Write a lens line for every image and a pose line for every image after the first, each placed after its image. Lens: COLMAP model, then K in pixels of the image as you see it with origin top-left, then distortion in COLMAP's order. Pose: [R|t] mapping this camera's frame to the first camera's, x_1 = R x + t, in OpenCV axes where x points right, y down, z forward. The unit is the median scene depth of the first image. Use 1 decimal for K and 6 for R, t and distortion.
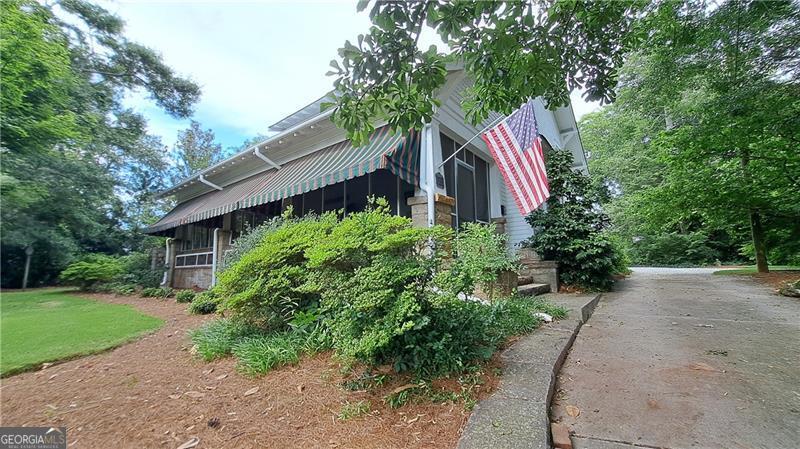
lens RADIAL K [[322.0, 0, 400.3], [0, 322.0, 224.1], [0, 0, 1]] dist [-0.013285, 0.000695]
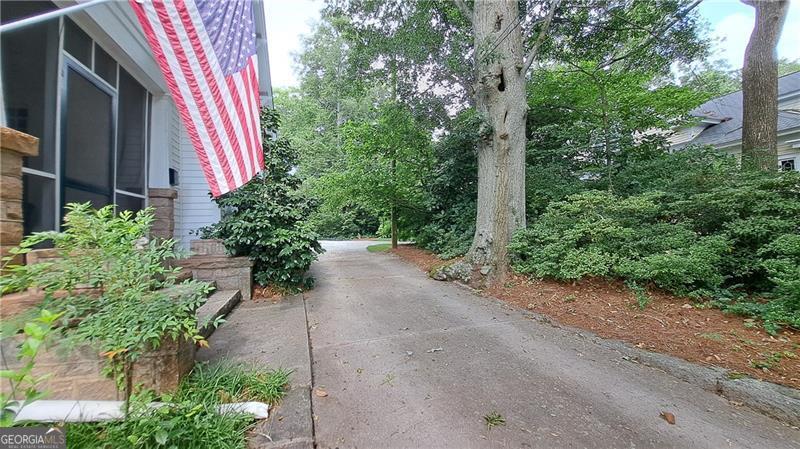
lens RADIAL K [[322.0, 0, 384.7], [0, 322.0, 218.3], [0, 0, 1]] dist [-0.013285, 0.000695]
pose [[0.623236, 0.027656, 0.781544, 0.106293], [-0.089350, 0.995348, 0.036031, -0.027557], [-0.776912, -0.092287, 0.622808, 0.334048]]
